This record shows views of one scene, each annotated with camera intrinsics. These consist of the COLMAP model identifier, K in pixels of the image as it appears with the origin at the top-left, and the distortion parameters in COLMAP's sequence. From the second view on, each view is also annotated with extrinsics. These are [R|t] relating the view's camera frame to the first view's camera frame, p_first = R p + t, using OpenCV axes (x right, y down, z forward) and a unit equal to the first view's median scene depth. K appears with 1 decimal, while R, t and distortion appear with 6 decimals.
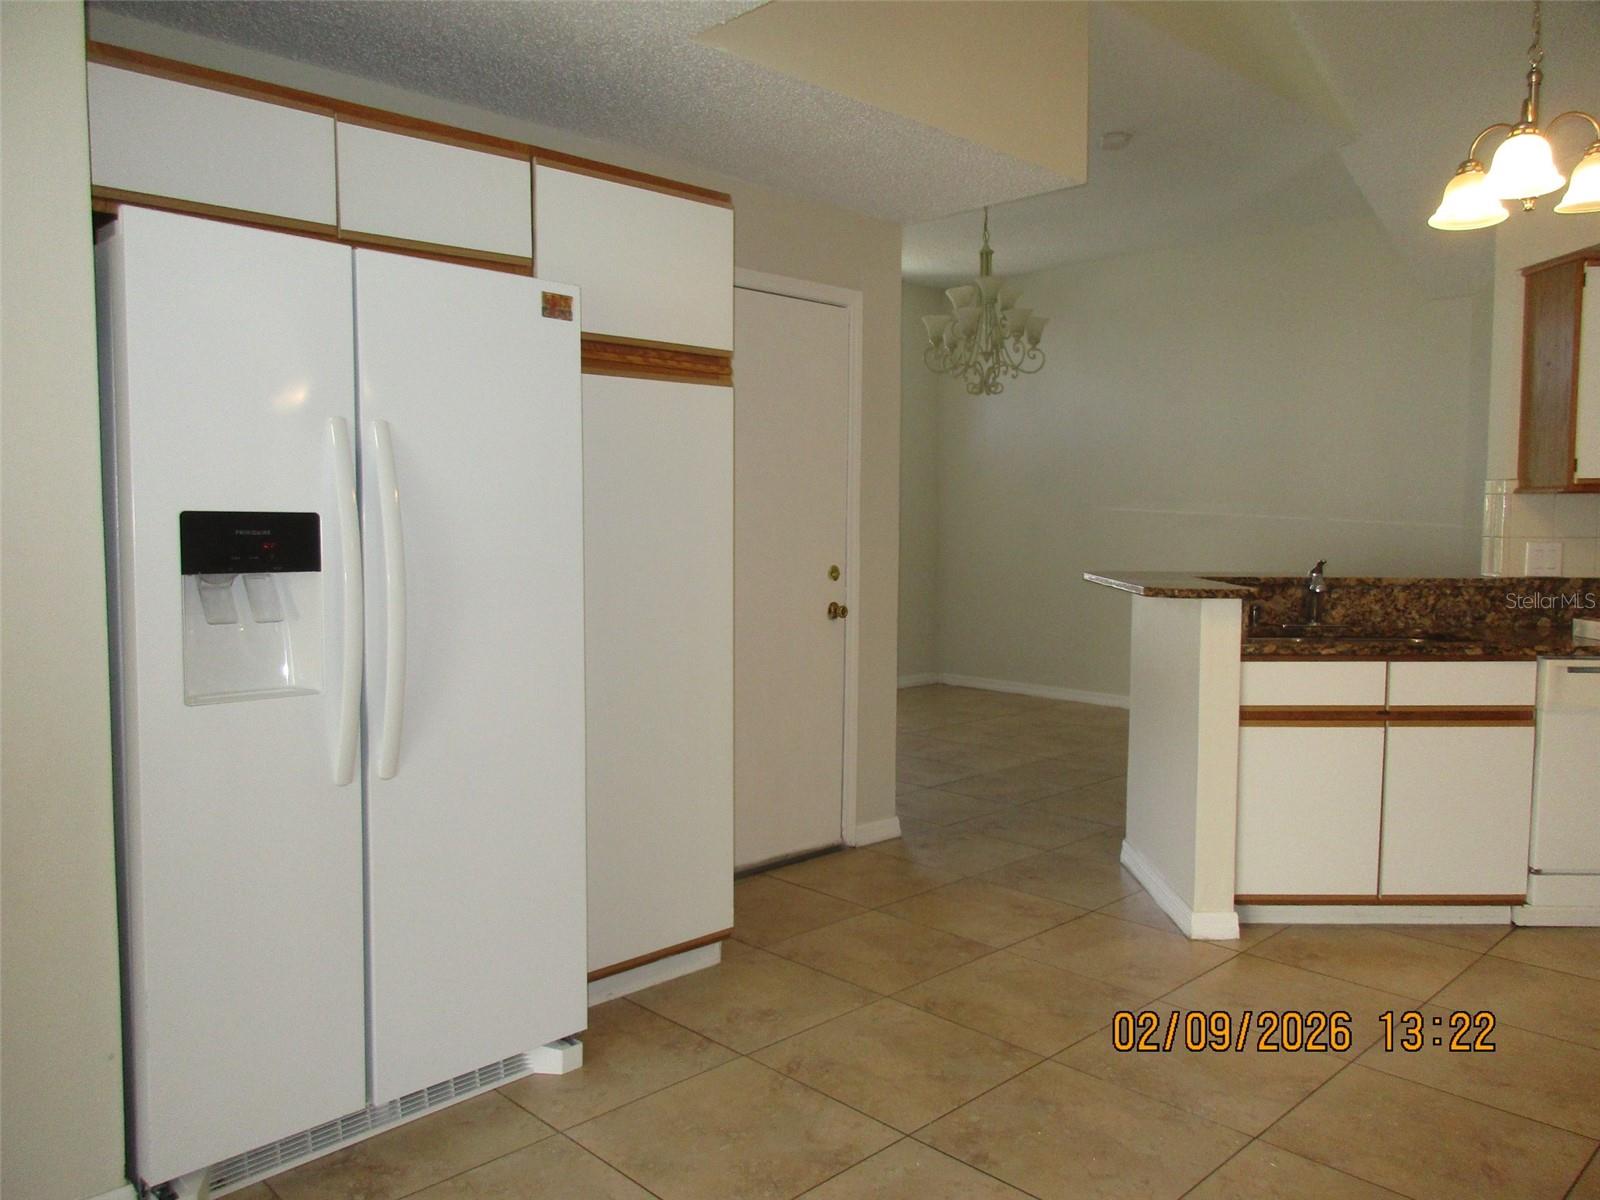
lens RADIAL K [[1195.4, 0, 825.2], [0, 1195.4, 595.5], [0, 0, 1]] dist [0.009220, -0.003512]
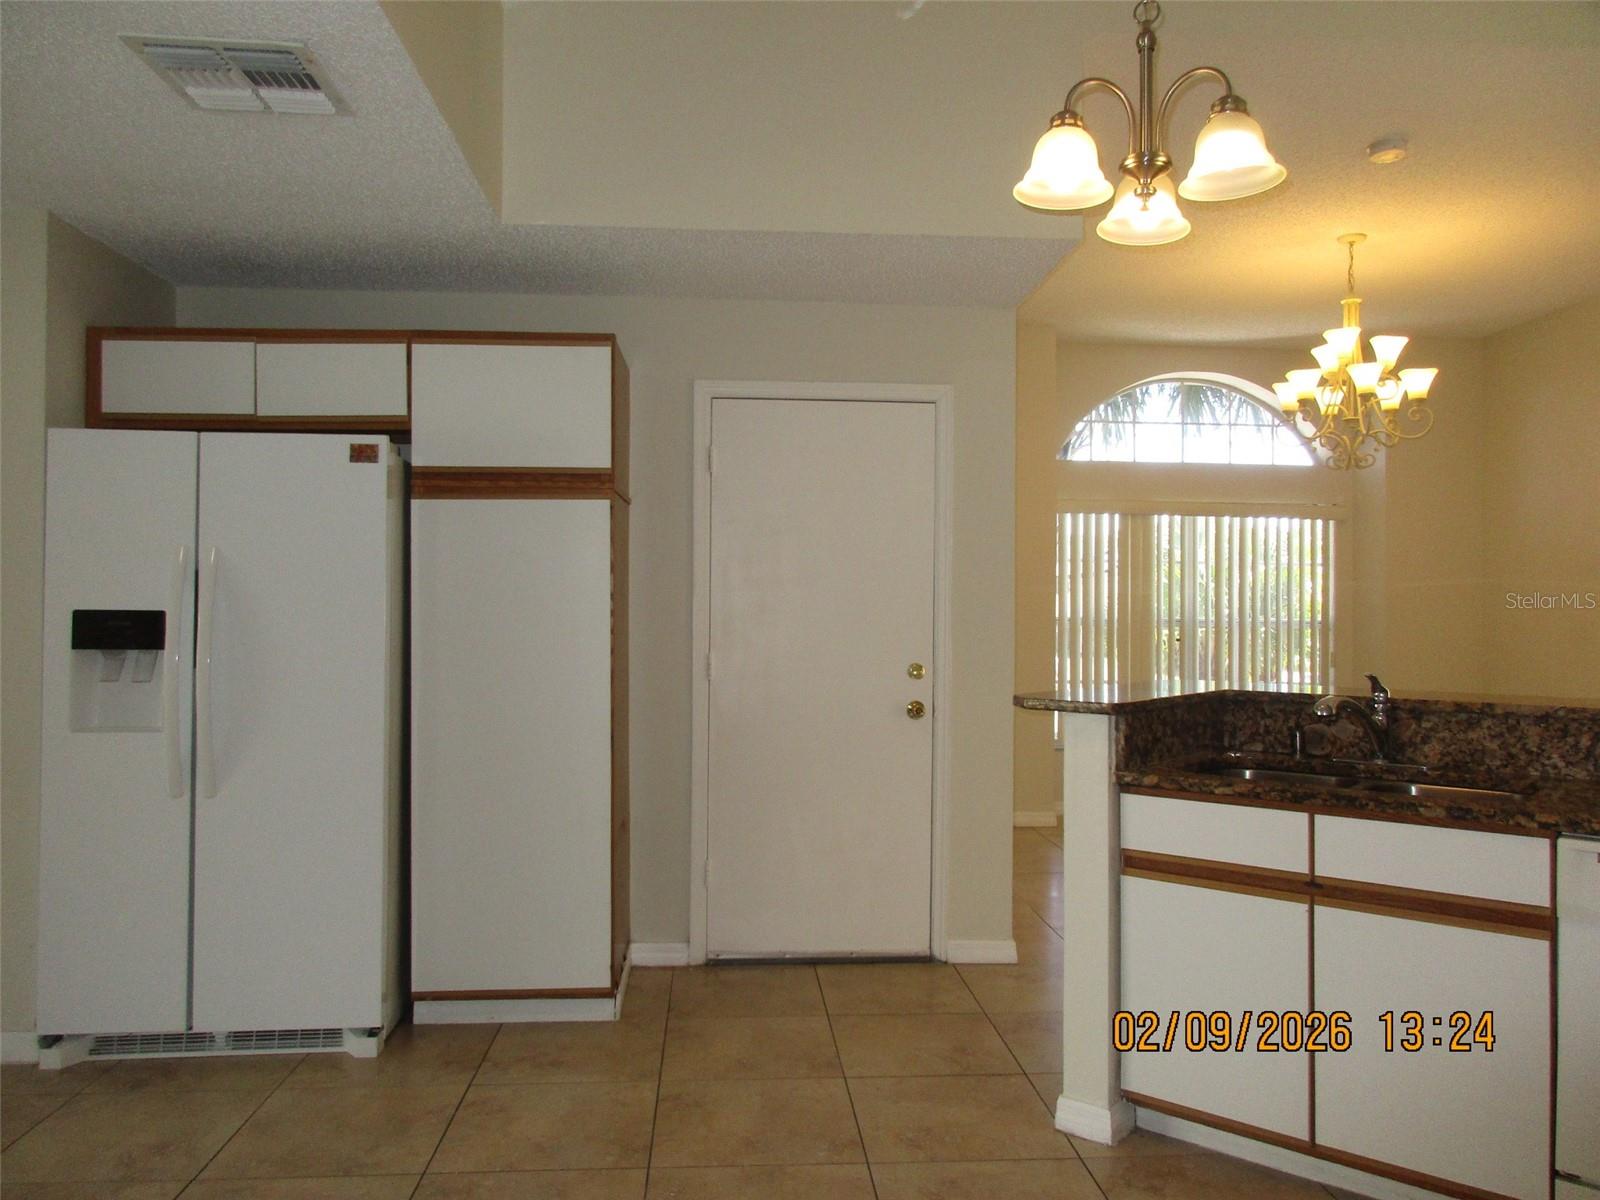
lens RADIAL K [[1195.4, 0, 793.1], [0, 1195.4, 597.5], [0, 0, 1]] dist [0.009220, -0.003512]
pose [[0.755929, -0.007516, -0.654610, 0.683634], [-0.045023, 0.996970, -0.063437, -0.014910], [0.653103, 0.077426, 0.753300, 0.228000]]
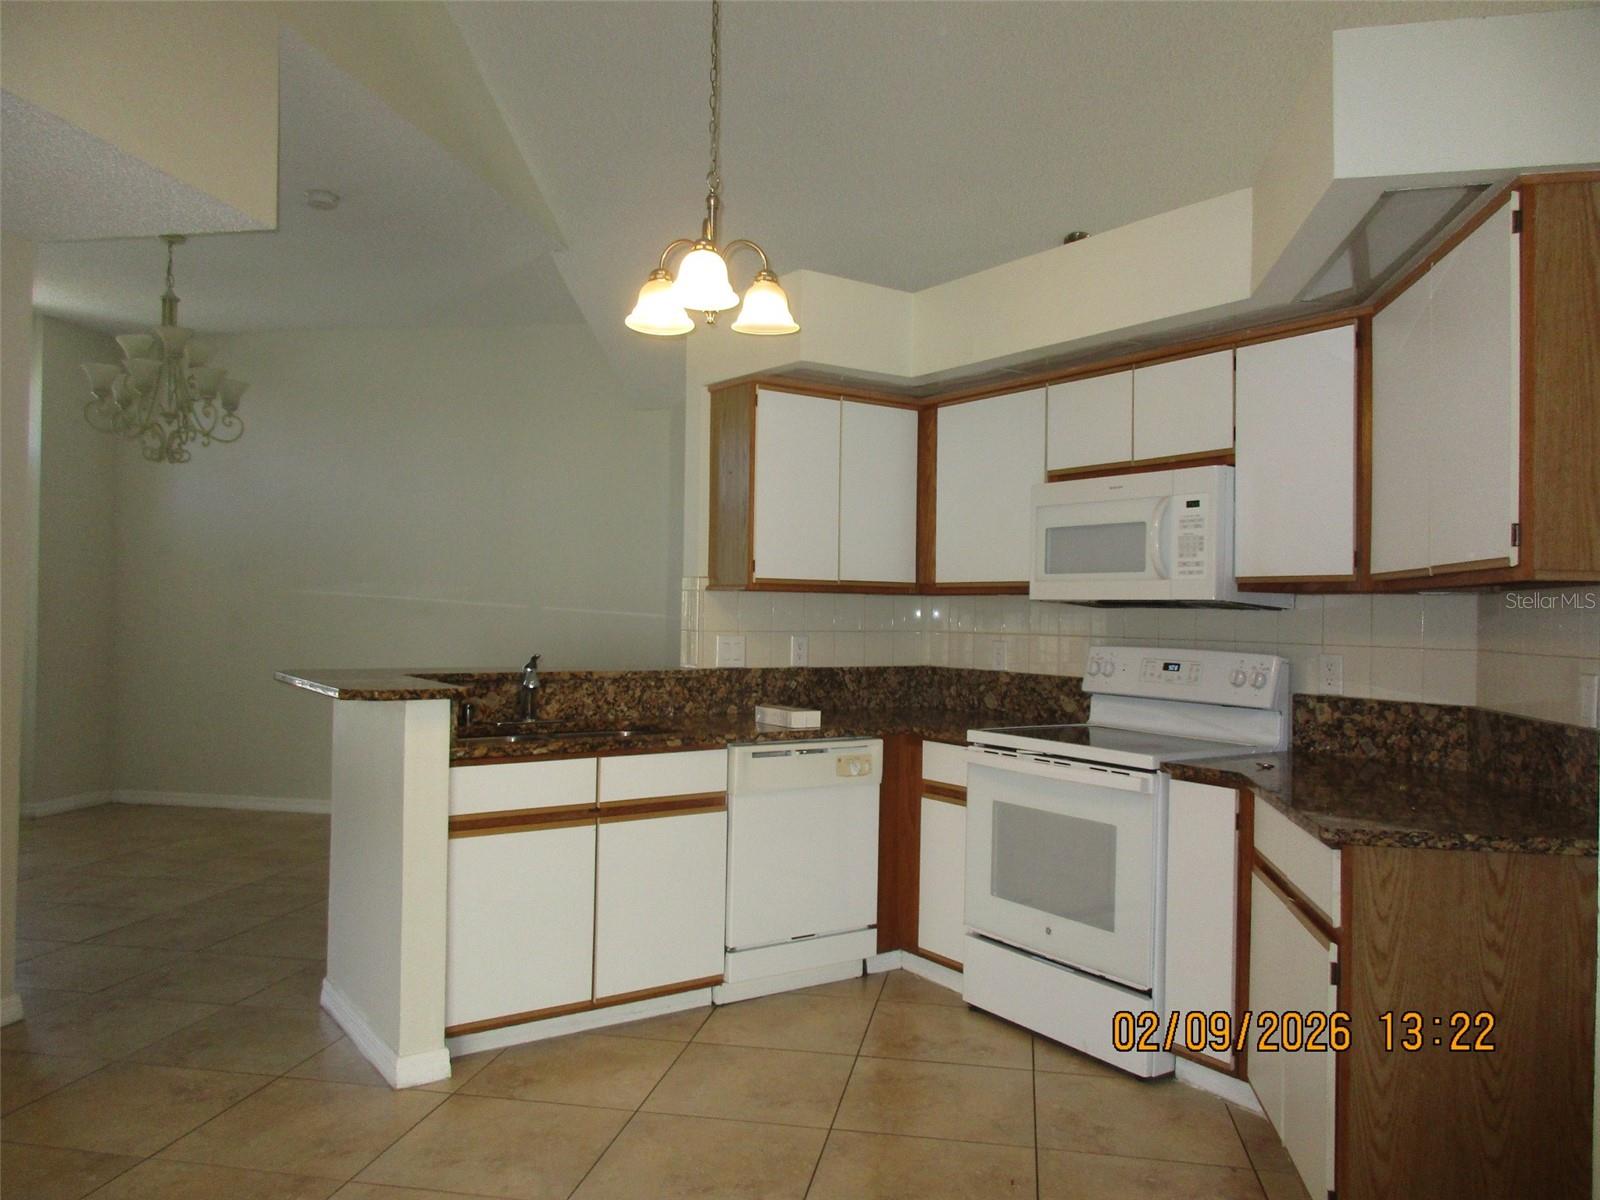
lens RADIAL K [[1195.4, 0, 803.5], [0, 1195.4, 608.4], [0, 0, 1]] dist [0.009220, -0.003512]
pose [[0.825231, 0.009682, 0.564712, 0.050456], [0.026033, 0.998138, -0.055156, -0.008413], [-0.564195, 0.060217, 0.823443, 0.083219]]
